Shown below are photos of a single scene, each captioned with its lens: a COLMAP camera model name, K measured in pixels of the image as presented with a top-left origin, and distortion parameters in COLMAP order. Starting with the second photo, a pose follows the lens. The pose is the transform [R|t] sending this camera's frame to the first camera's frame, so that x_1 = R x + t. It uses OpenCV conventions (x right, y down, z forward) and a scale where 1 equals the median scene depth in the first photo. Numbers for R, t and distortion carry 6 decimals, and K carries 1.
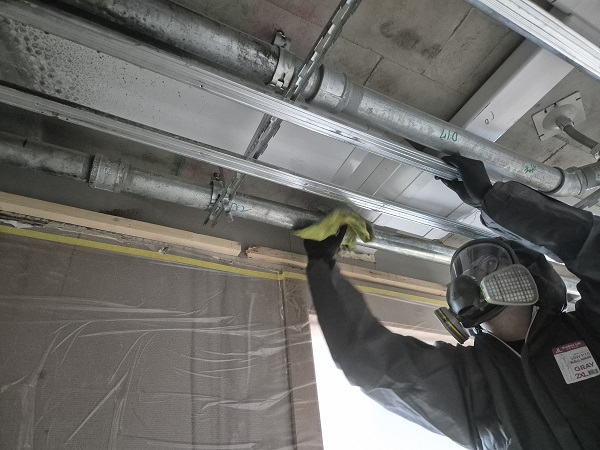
lens RADIAL K [[412.0, 0, 300.0], [0, 412.0, 225.0], [0, 0, 1]] dist [0.076723, -0.081493]
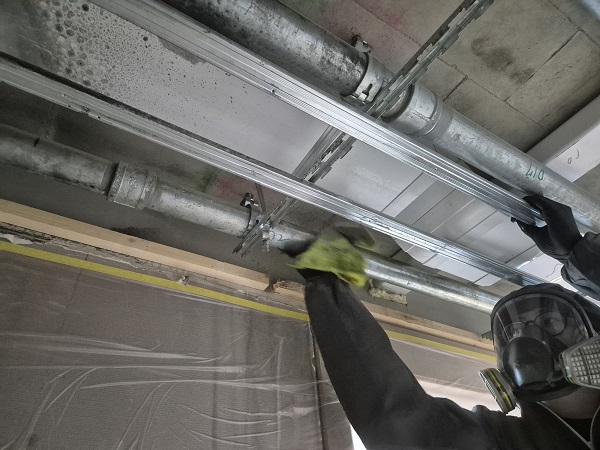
lens RADIAL K [[418.5, 0, 300.0], [0, 418.5, 225.0], [0, 0, 1]] dist [0.078063, -0.090910]
pose [[0.996440, 0.075617, 0.037264, -0.150512], [-0.073757, 0.996073, -0.048983, -0.029456], [-0.040822, 0.046060, 0.998104, 0.147897]]
